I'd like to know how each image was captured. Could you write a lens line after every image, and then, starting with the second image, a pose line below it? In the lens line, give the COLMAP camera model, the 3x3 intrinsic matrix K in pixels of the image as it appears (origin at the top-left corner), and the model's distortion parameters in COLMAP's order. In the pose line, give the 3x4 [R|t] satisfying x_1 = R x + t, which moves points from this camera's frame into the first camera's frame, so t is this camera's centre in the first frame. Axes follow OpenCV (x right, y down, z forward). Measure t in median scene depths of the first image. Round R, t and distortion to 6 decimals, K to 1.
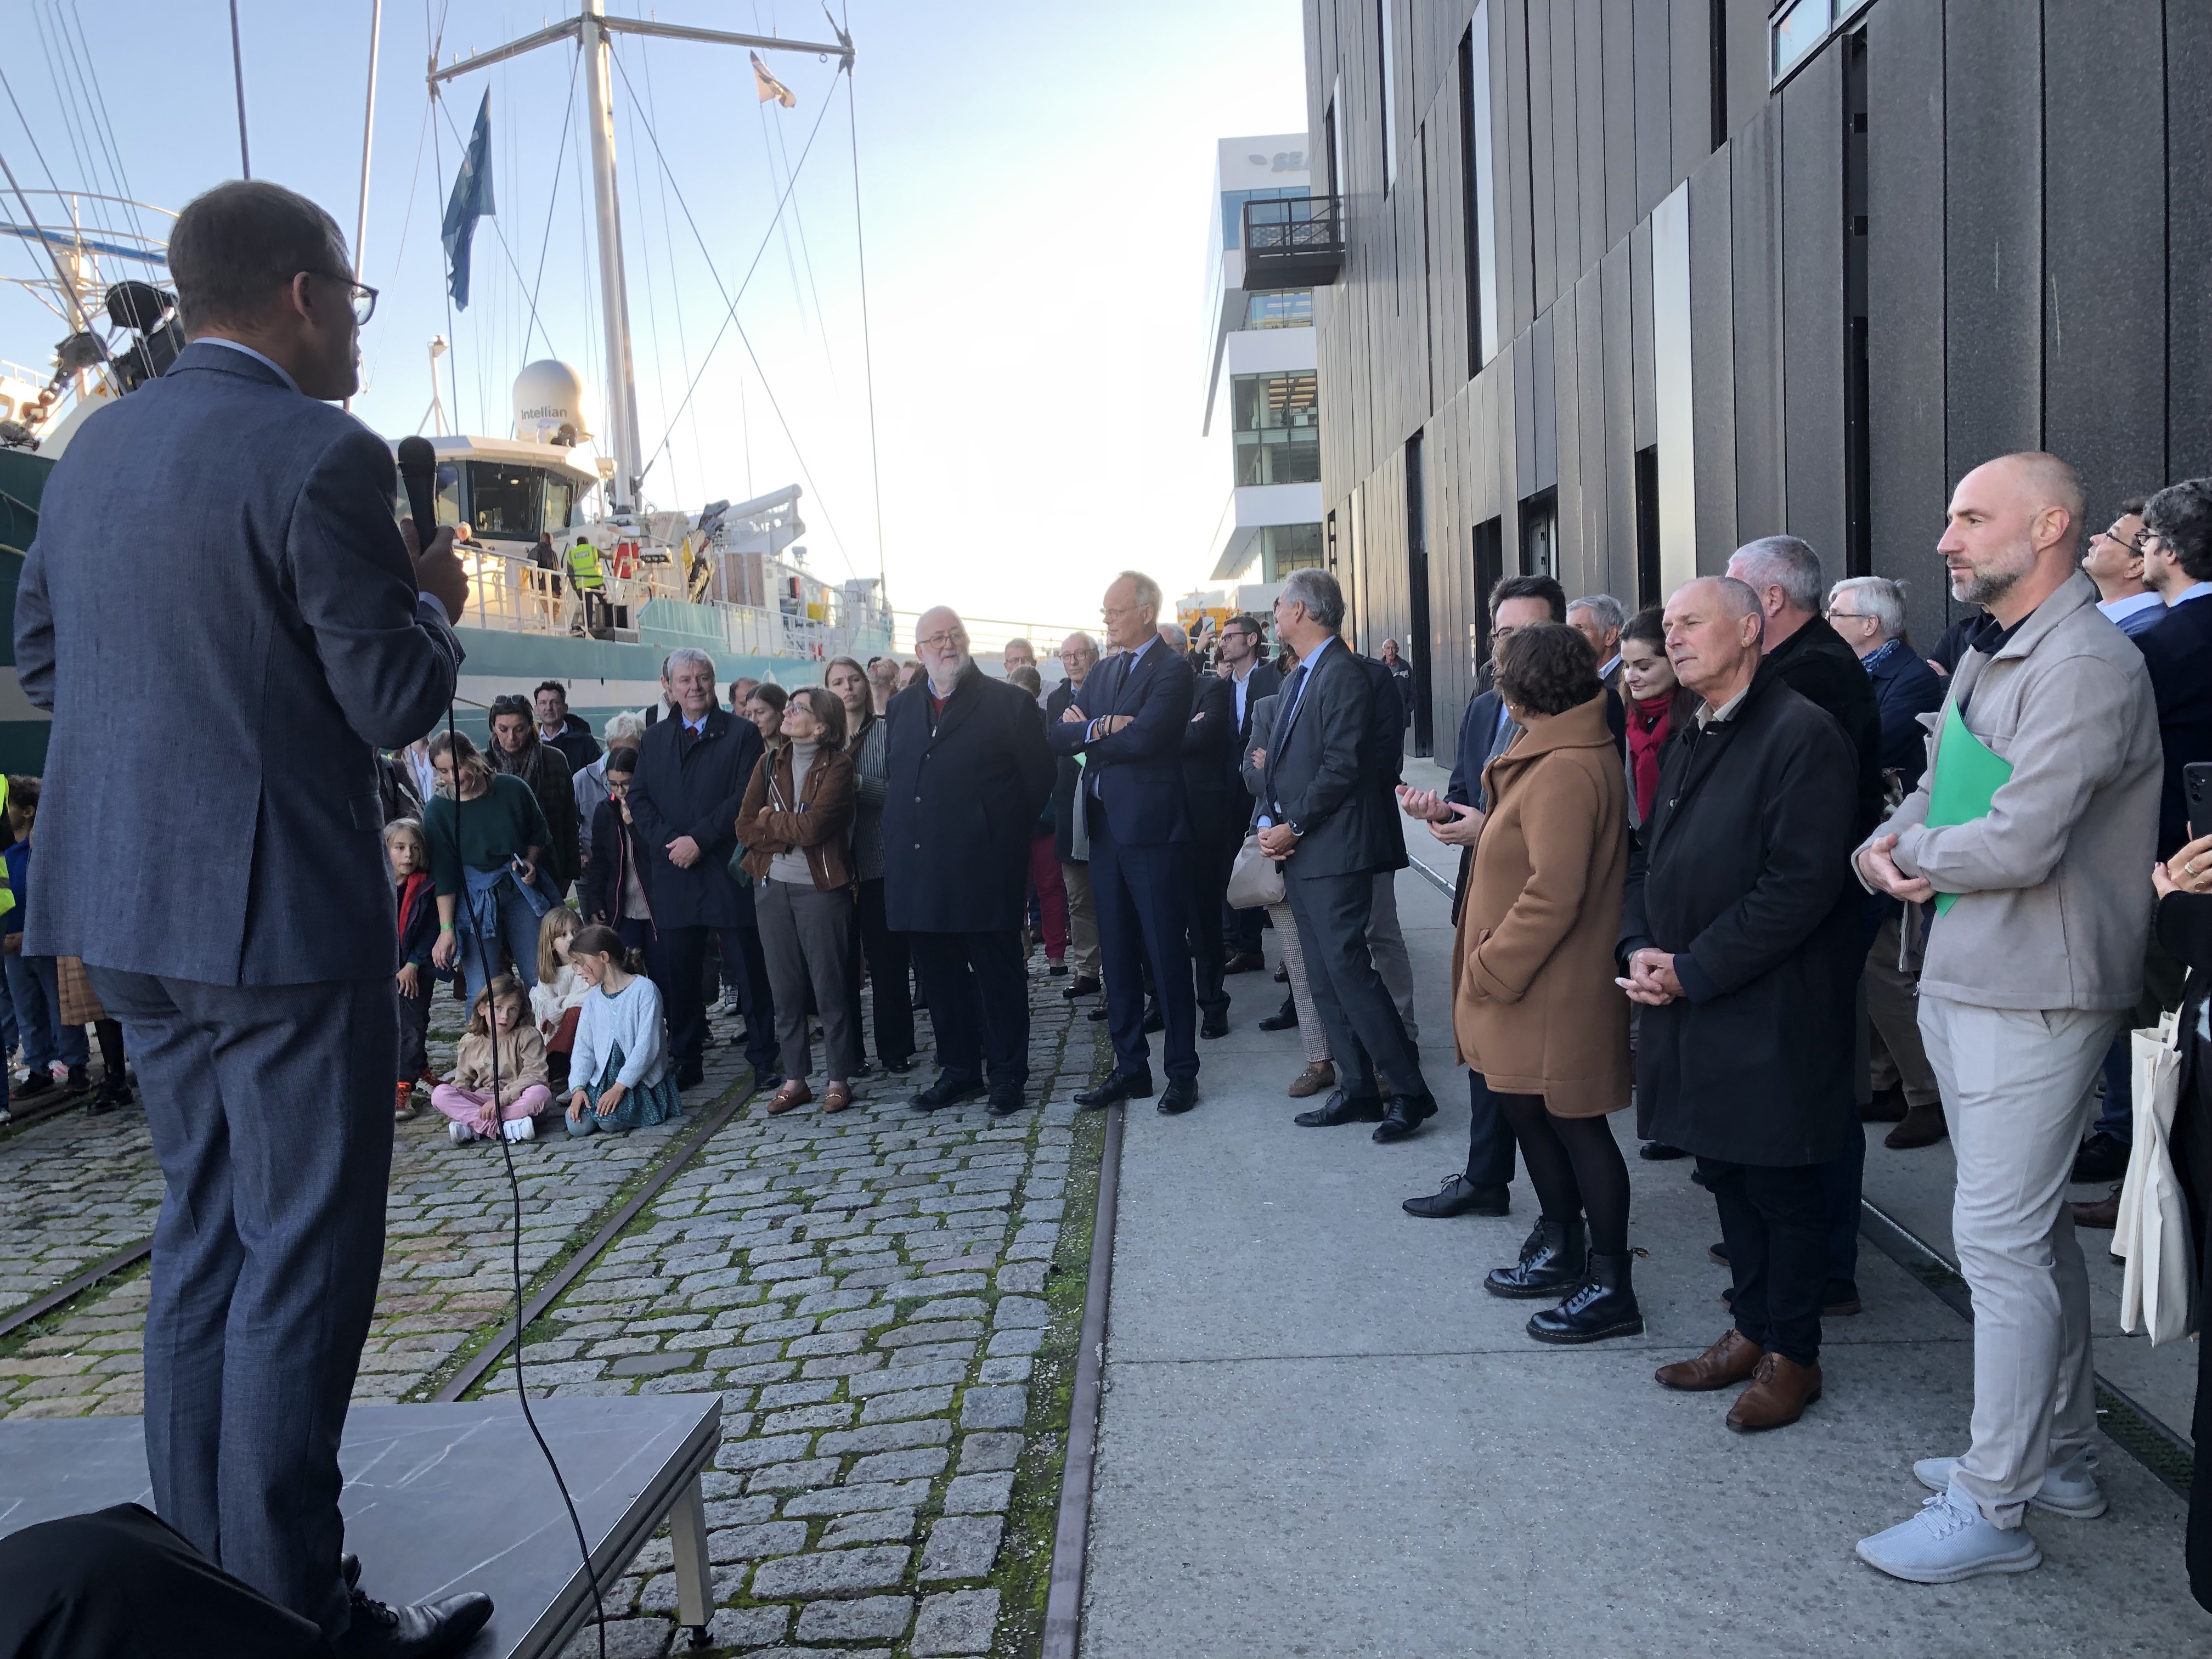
lens RADIAL K [[1791.8, 0, 1103.1], [0, 1791.8, 921.6], [0, 0, 1]] dist [0.009672, 0.004395]
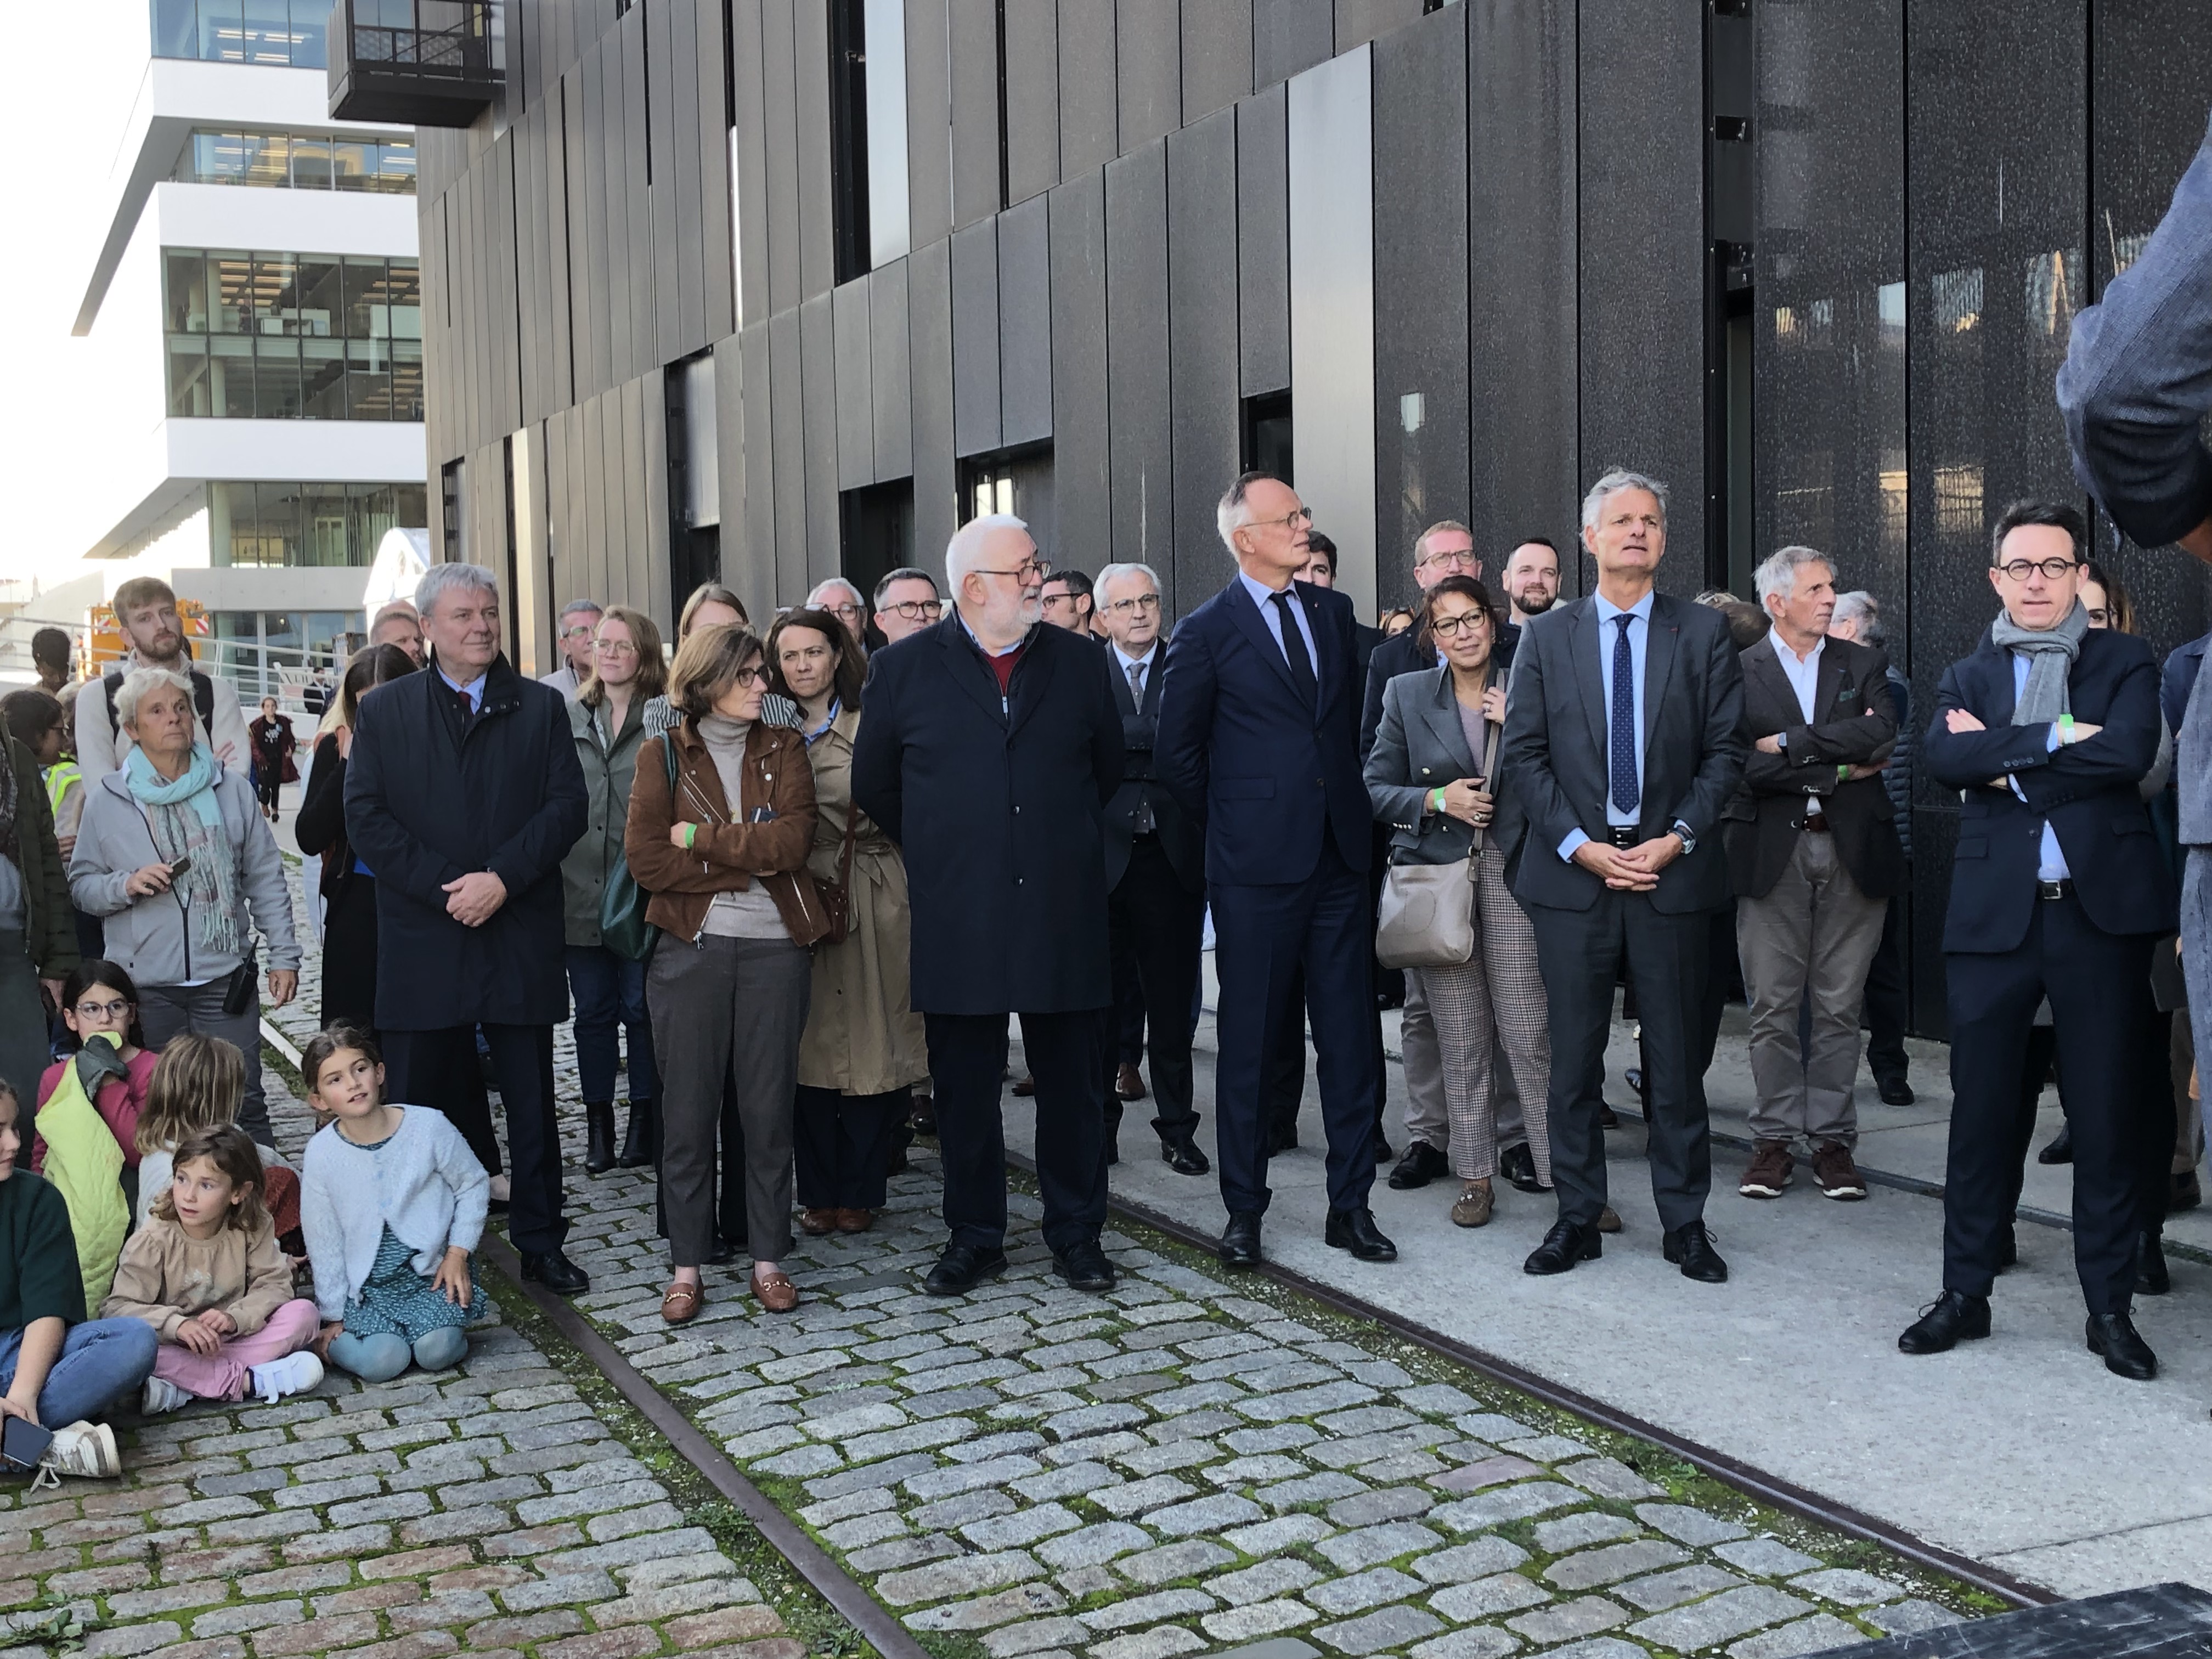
lens RADIAL K [[2663.6, 0, 1106.0], [0, 2663.6, 829.5], [0, 0, 1]] dist [0.086959, -0.250067]
pose [[0.904053, 0.009276, 0.427320, -0.553976], [0.032567, 0.995363, -0.090507, 0.034732], [-0.426178, 0.095740, 0.899559, 0.131455]]
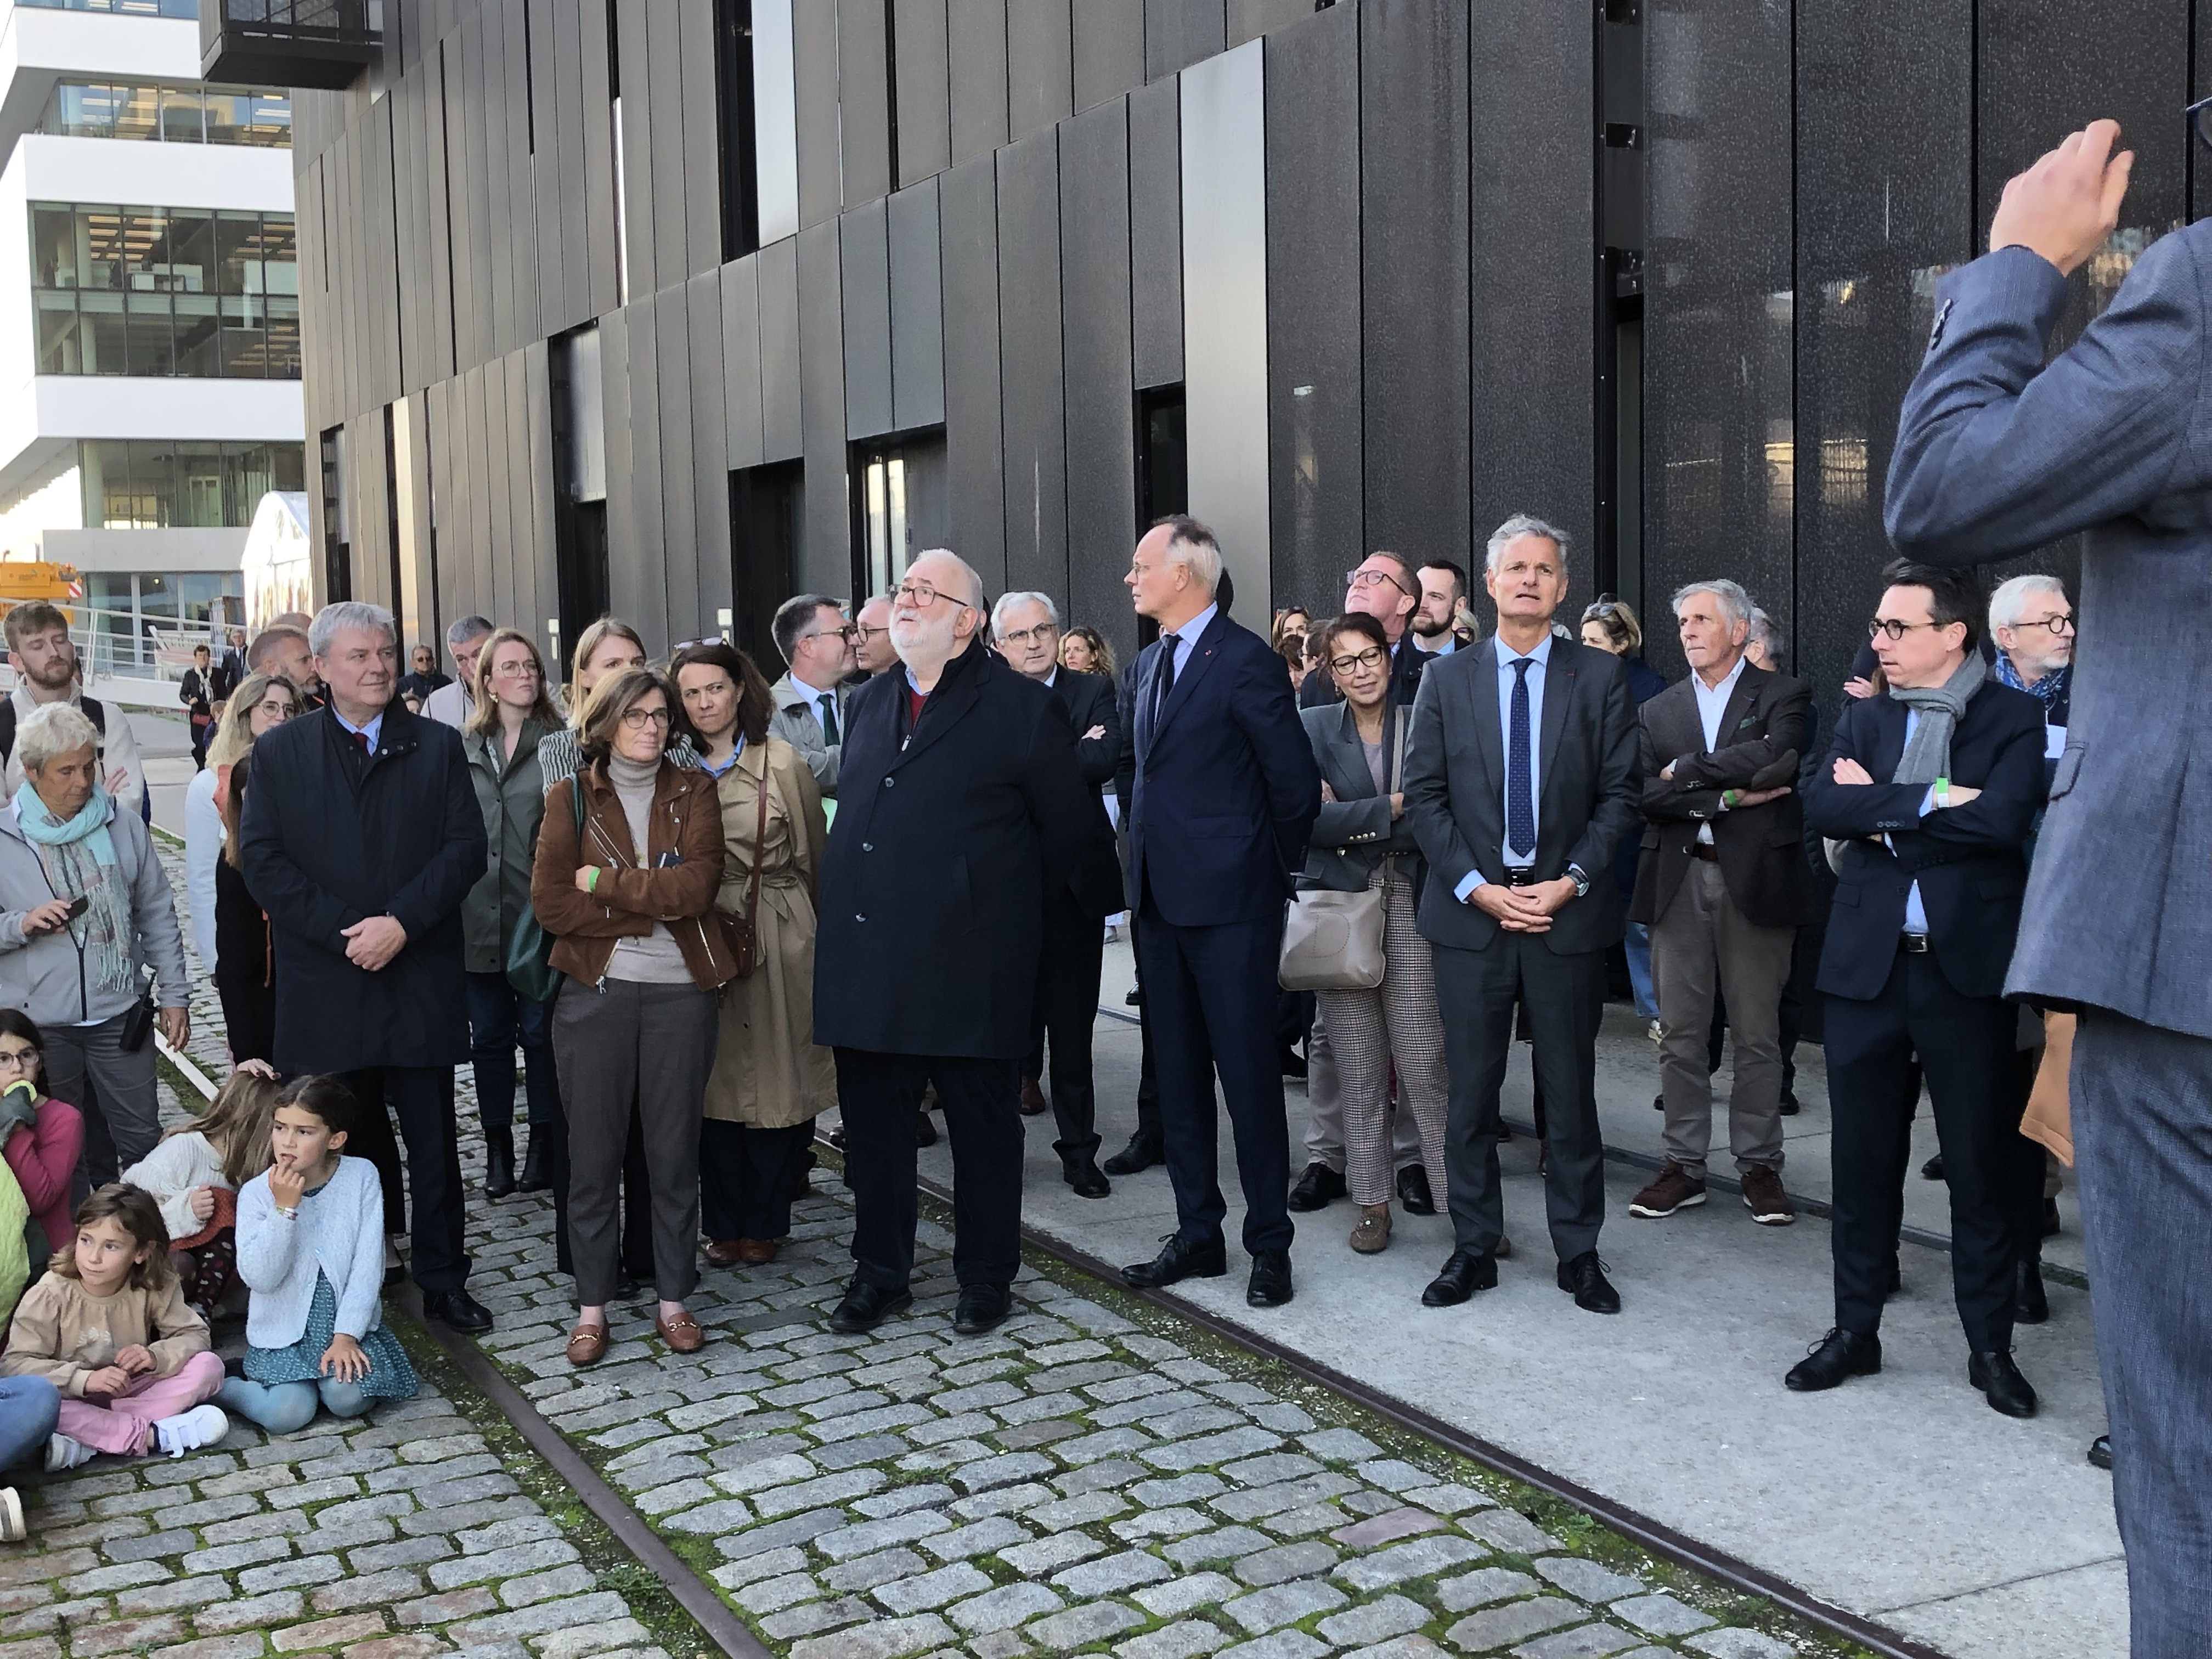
lens RADIAL K [[2663.9, 0, 1101.1], [0, 2663.9, 853.4], [0, 0, 1]] dist [0.085349, -0.246925]
pose [[0.886388, -0.005530, 0.462910, -0.562327], [0.039619, 0.997166, -0.063951, -0.001225], [-0.461244, 0.075026, 0.884096, 0.124689]]
